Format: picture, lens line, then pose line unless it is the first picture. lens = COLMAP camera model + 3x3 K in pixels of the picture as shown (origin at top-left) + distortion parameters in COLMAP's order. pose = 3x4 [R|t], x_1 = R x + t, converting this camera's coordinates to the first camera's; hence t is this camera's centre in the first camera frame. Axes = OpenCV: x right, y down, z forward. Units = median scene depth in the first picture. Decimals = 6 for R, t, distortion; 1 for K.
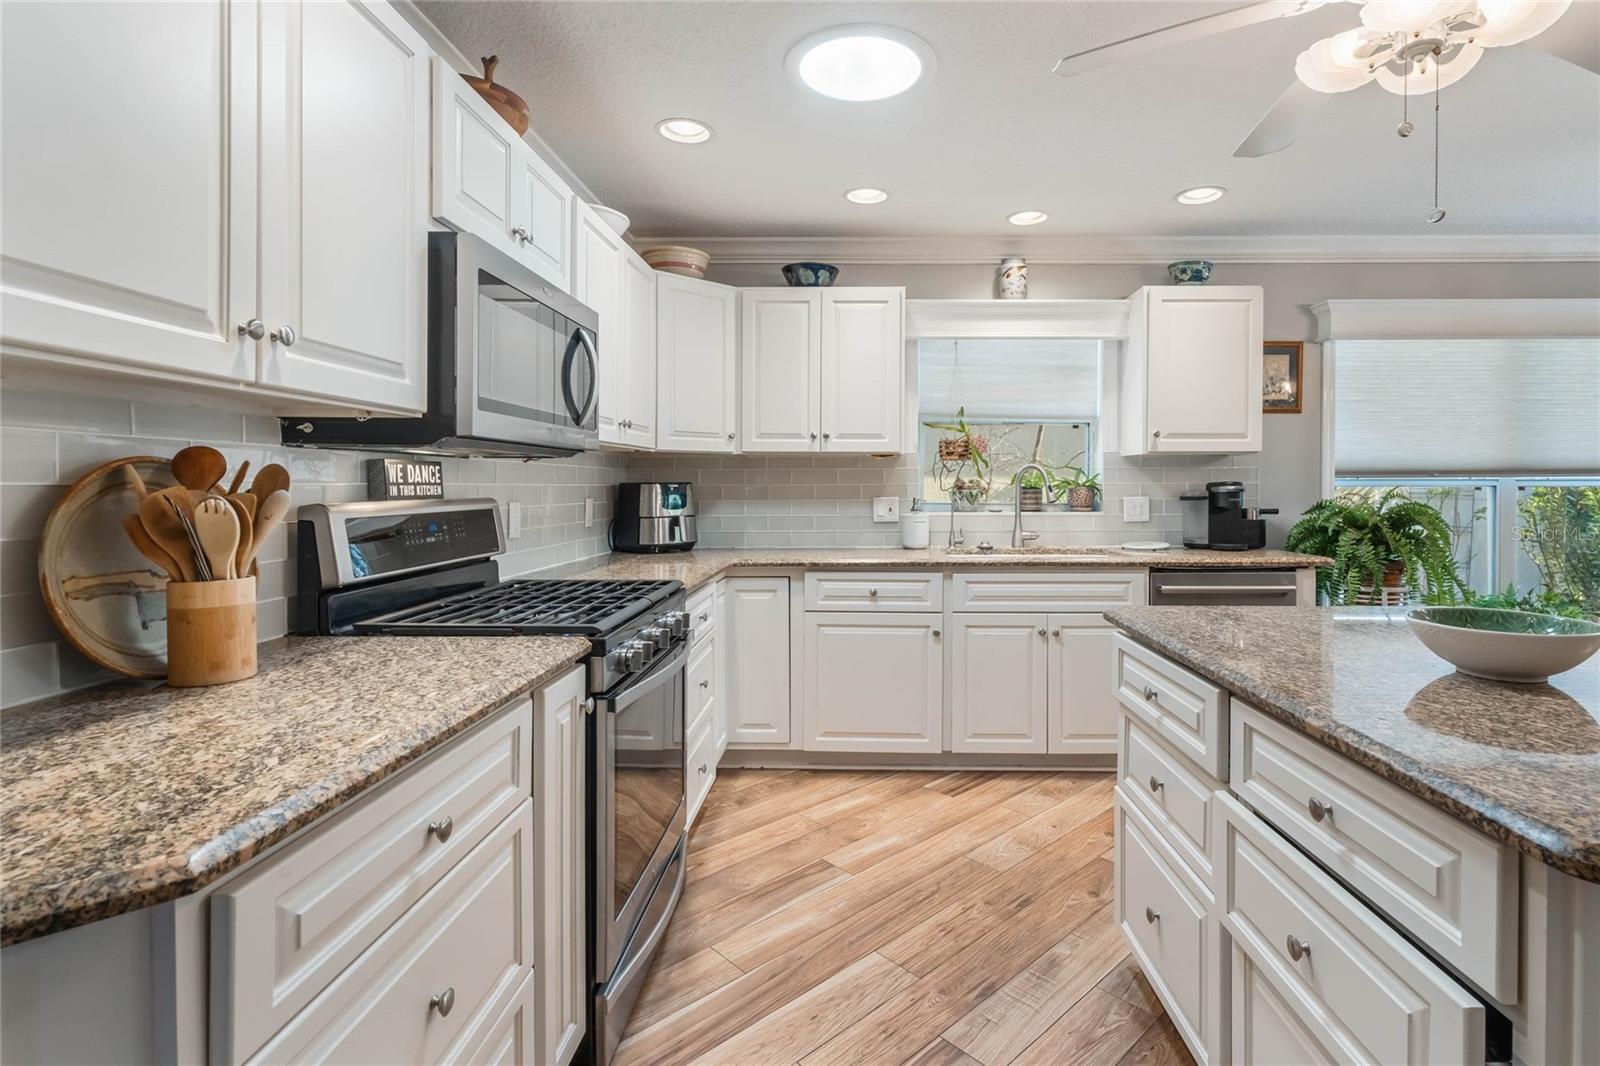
lens RADIAL K [[778.2, 0, 858.7], [0, 778.2, 492.4], [0, 0, 1]] dist [-0.001281, 0.000152]
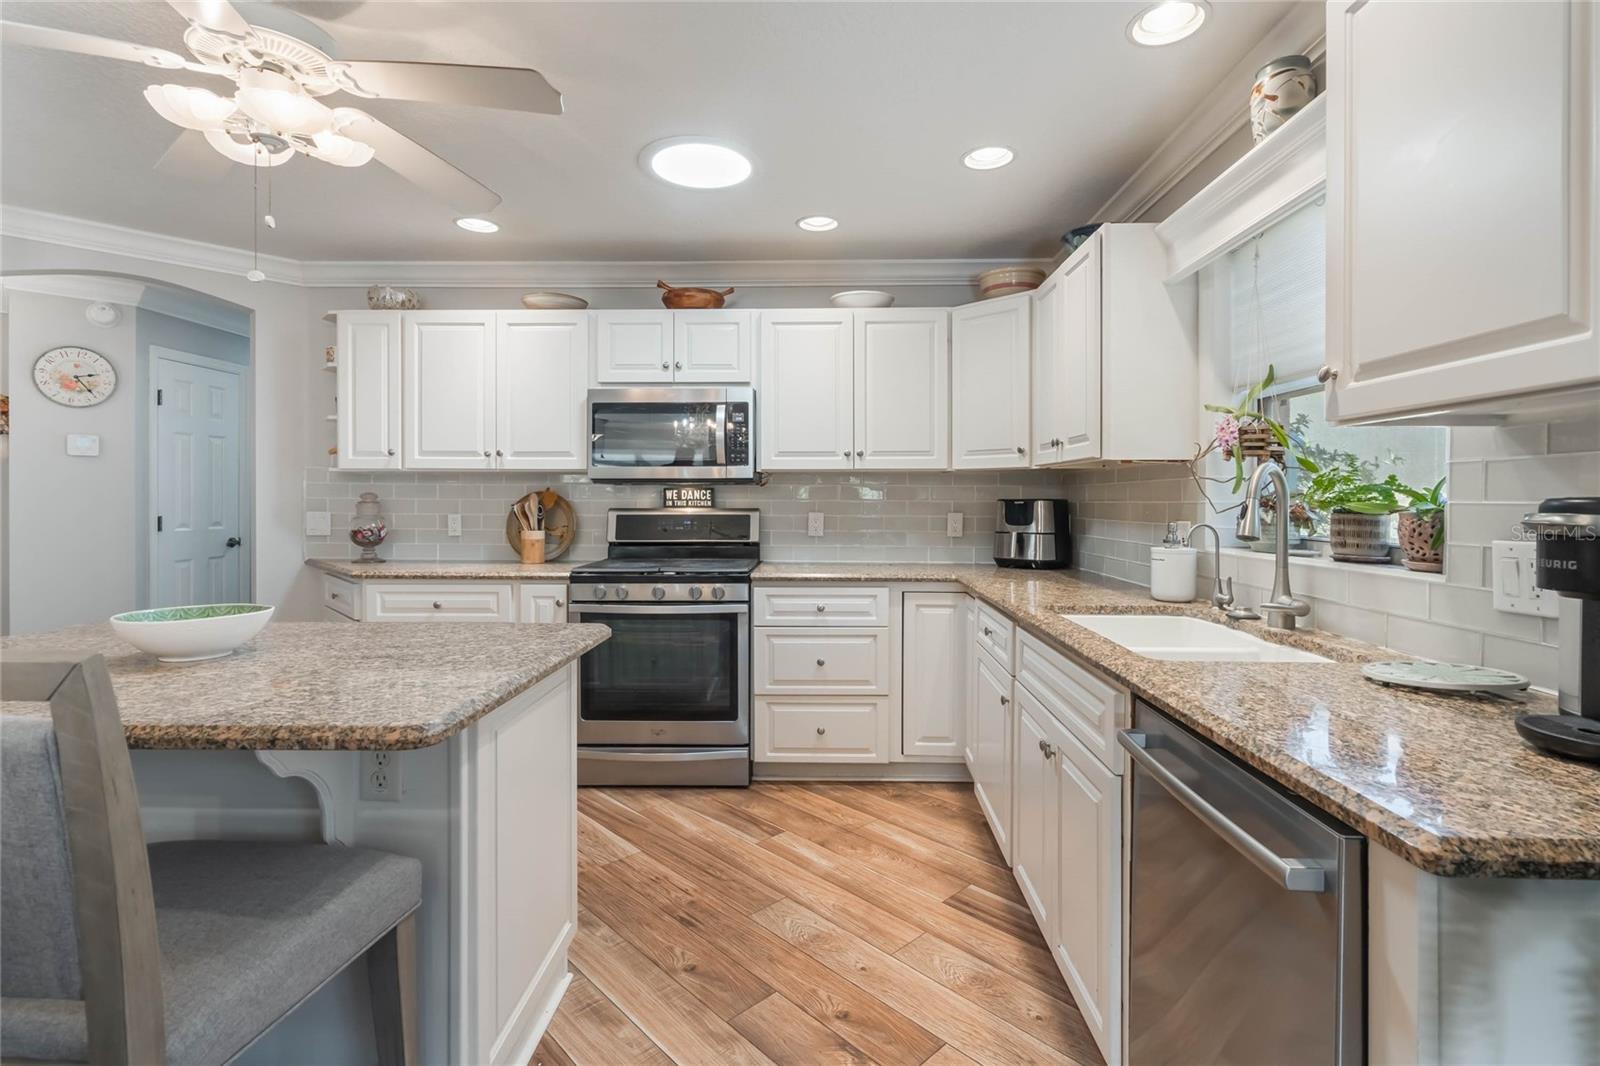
lens RADIAL K [[755.0, 0, 803.9], [0, 755.0, 501.2], [0, 0, 1]] dist [-0.001038, 0.000189]
pose [[-0.015753, 0.003679, -0.999869, 0.742641], [-0.012071, 0.999920, 0.003870, -0.010372], [0.999803, 0.012130, -0.015707, 0.732904]]
